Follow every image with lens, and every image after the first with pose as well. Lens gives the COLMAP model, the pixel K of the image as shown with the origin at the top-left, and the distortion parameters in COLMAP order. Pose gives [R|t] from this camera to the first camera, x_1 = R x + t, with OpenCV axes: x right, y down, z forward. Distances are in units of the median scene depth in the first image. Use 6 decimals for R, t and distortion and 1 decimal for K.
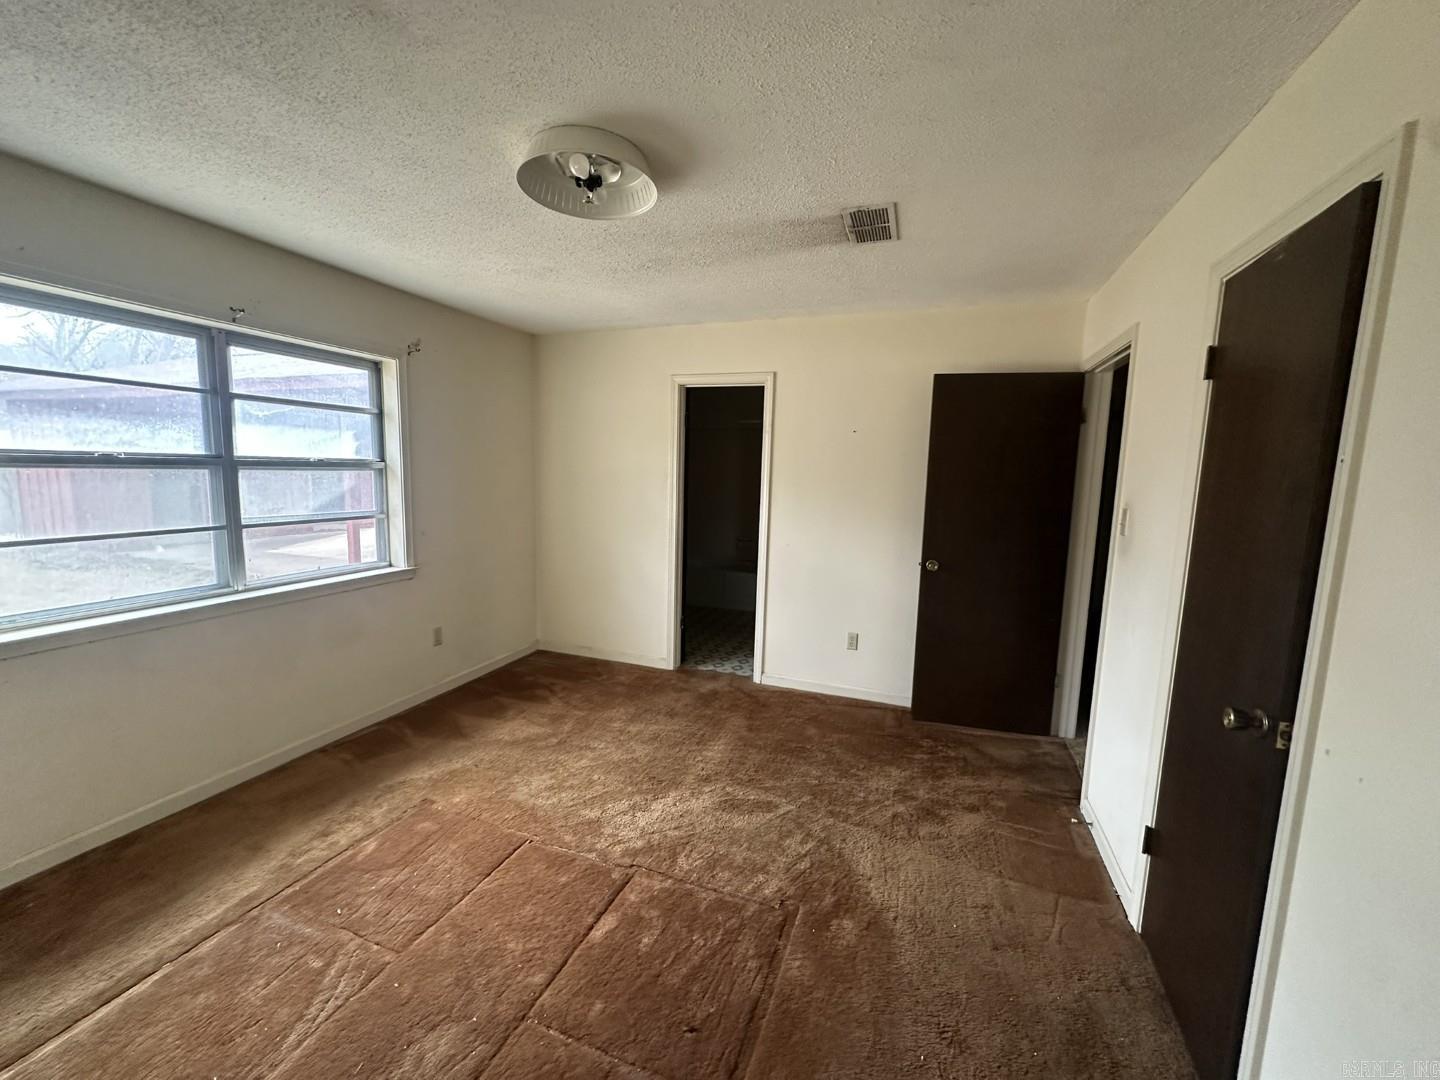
lens RADIAL K [[577.2, 0, 720.0], [0, 577.2, 540.0], [0, 0, 1]] dist [0.002005, 0.000071]
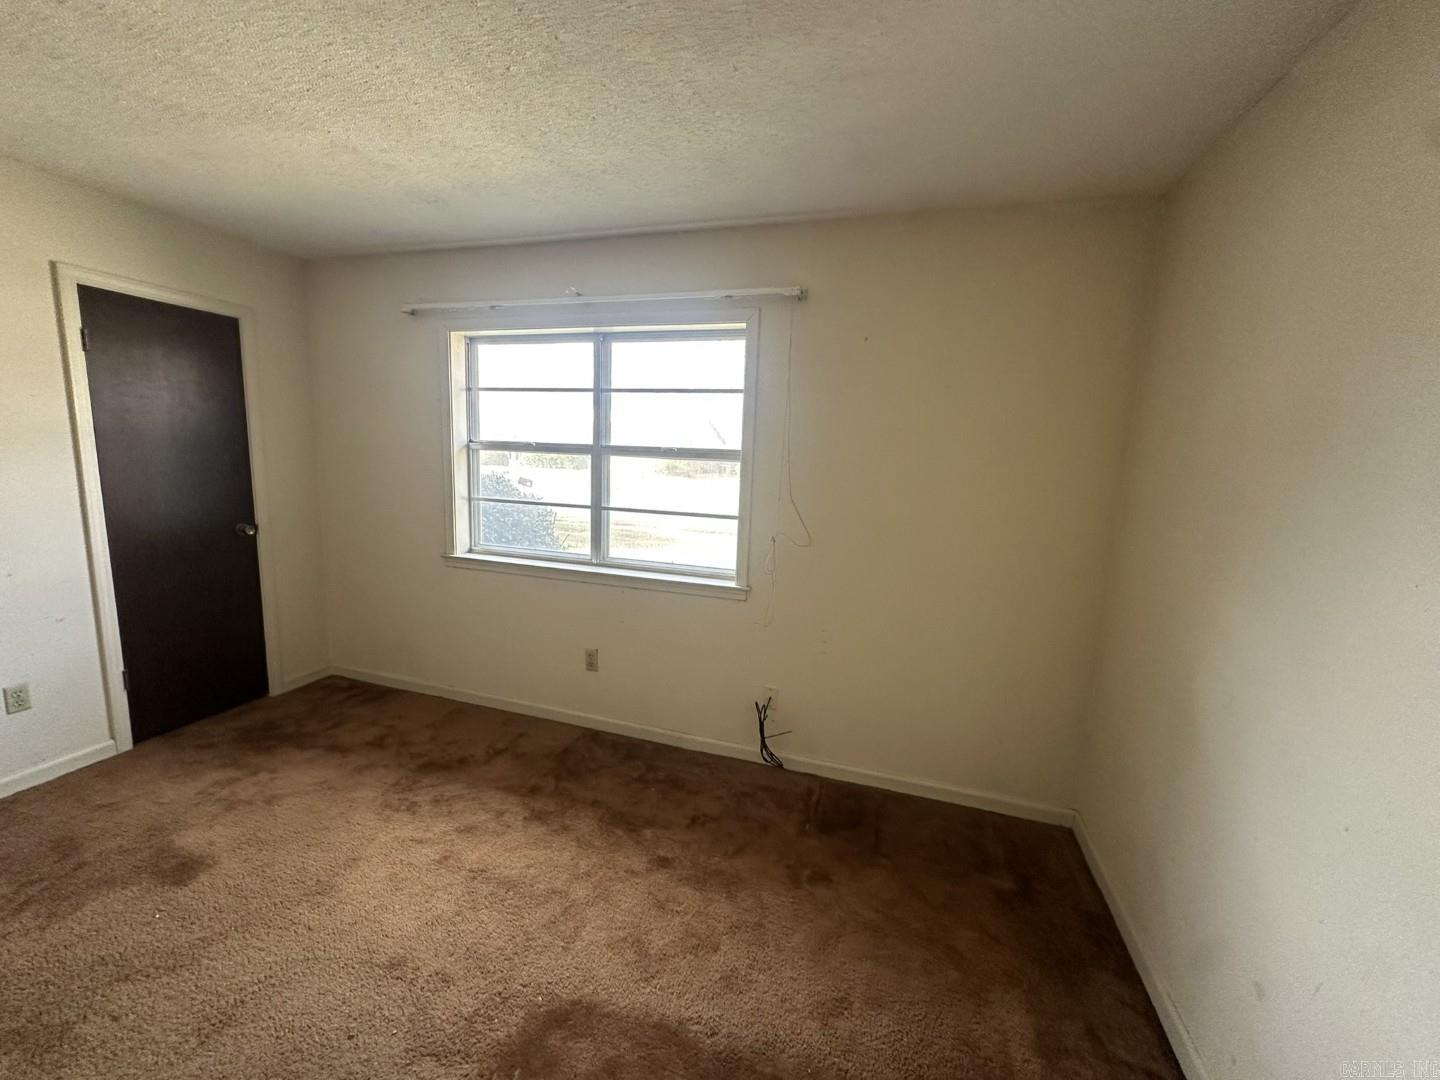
lens RADIAL K [[577.2, 0, 720.0], [0, 577.2, 540.0], [0, 0, 1]] dist [0.002005, 0.000071]
pose [[0.048588, 0.124690, -0.991005, 0.293833], [-0.161744, 0.980064, 0.115384, -0.127973], [0.985636, 0.154683, 0.067788, 1.175571]]
